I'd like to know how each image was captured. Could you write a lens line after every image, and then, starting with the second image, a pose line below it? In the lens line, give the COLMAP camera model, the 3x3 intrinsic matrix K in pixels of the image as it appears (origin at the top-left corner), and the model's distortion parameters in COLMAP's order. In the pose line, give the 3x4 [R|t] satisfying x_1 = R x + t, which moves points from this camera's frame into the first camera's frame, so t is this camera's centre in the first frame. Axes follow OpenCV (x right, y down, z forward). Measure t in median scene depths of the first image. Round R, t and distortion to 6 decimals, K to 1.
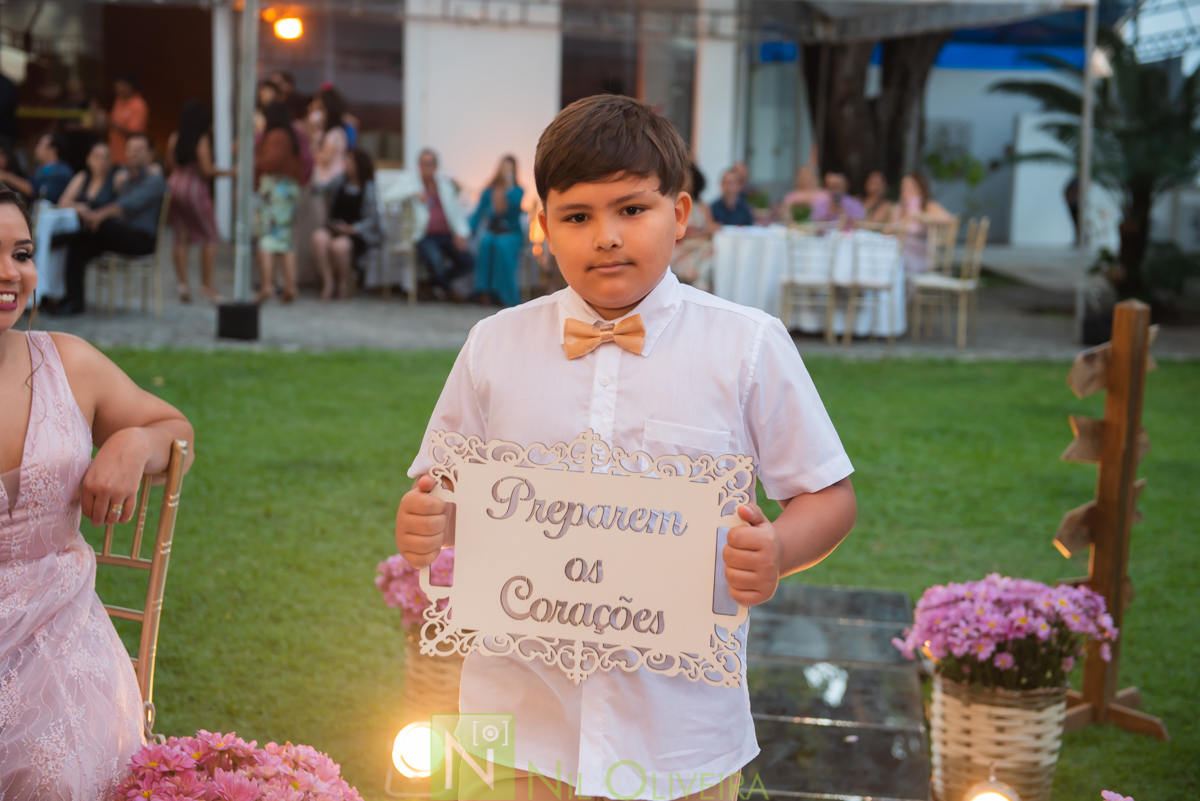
lens RADIAL K [[1859.3, 0, 600.0], [0, 1859.3, 400.5], [0, 0, 1]] dist [0.114849, -0.032507]
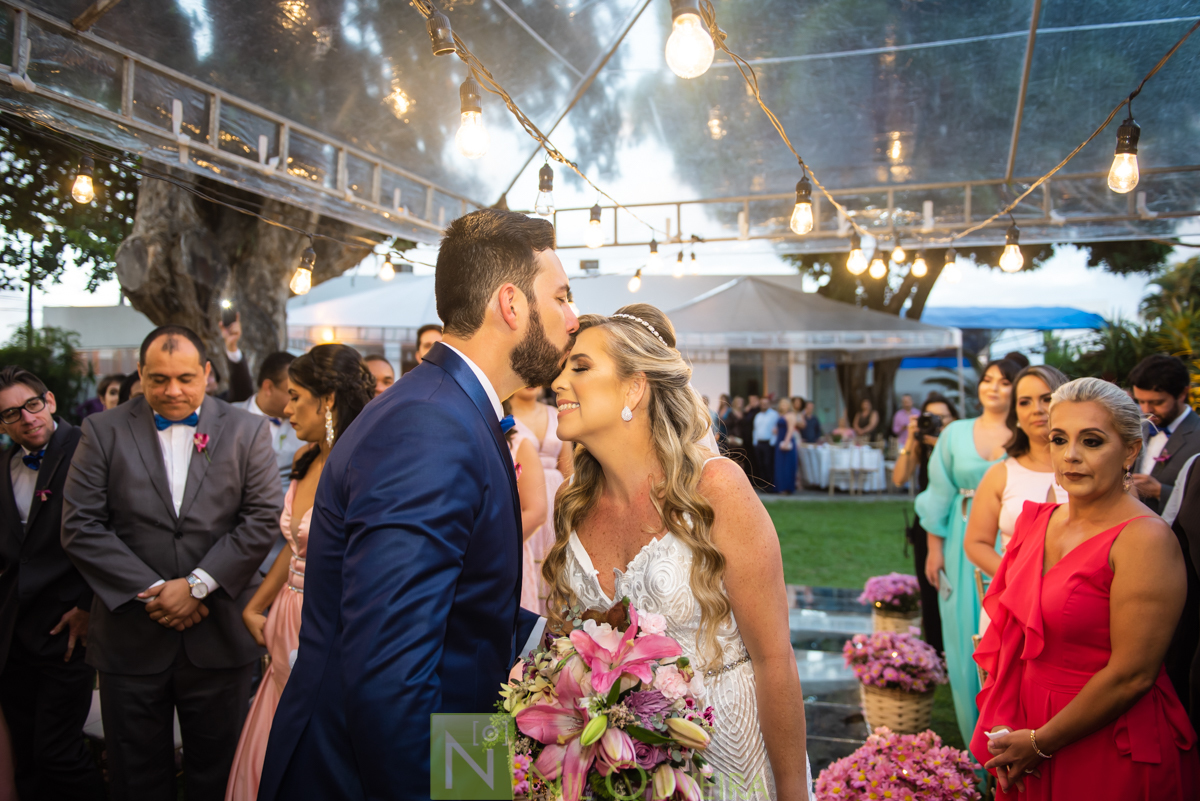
lens RADIAL K [[870.8, 0, 600.0], [0, 870.8, 400.5], [0, 0, 1]] dist [-0.003626, -0.000799]
pose [[0.985157, -0.035660, -0.167908, 0.004296], [0.011037, 0.989319, -0.145347, 0.016859], [0.171298, 0.141337, 0.975029, -0.291789]]
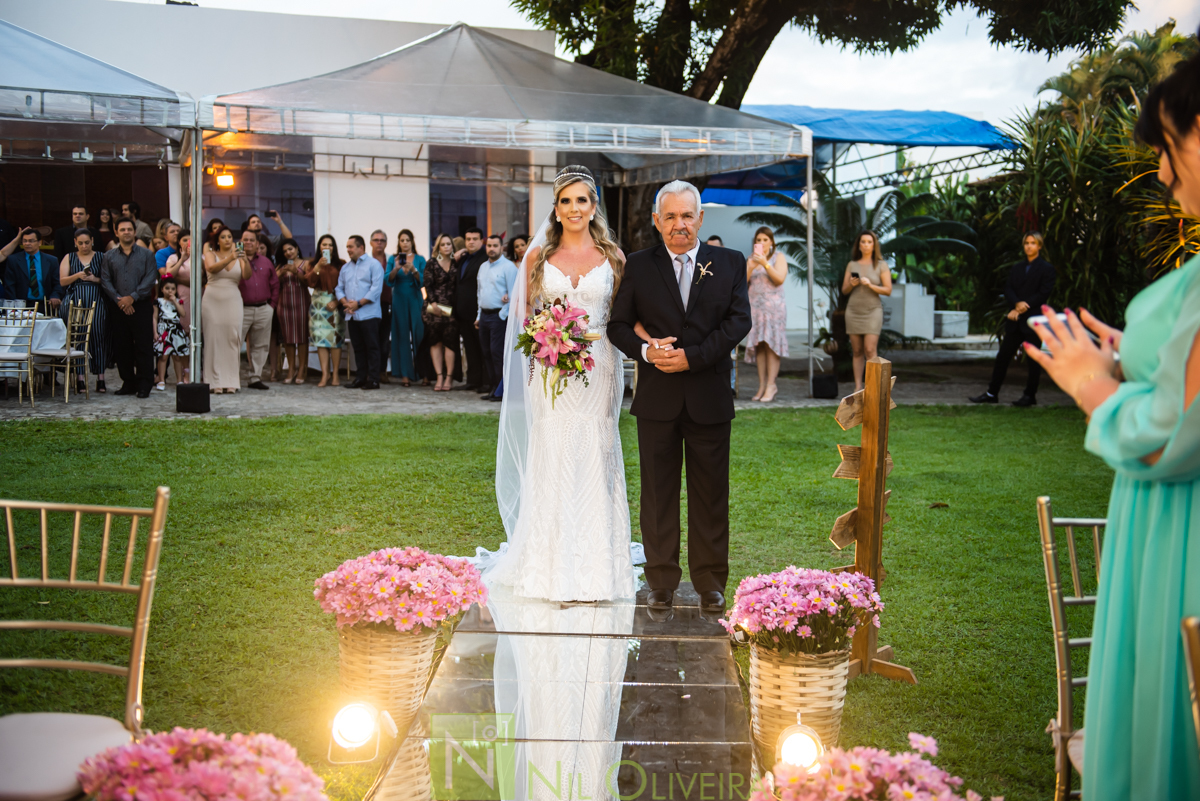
lens RADIAL K [[1337.6, 0, 600.0], [0, 1337.6, 400.5], [0, 0, 1]] dist [0.071785, 0.010468]
pose [[0.994144, -0.030997, 0.103519, -0.013726], [0.034610, 0.998846, -0.033287, 0.002498], [-0.102368, 0.036675, 0.994070, 0.052050]]
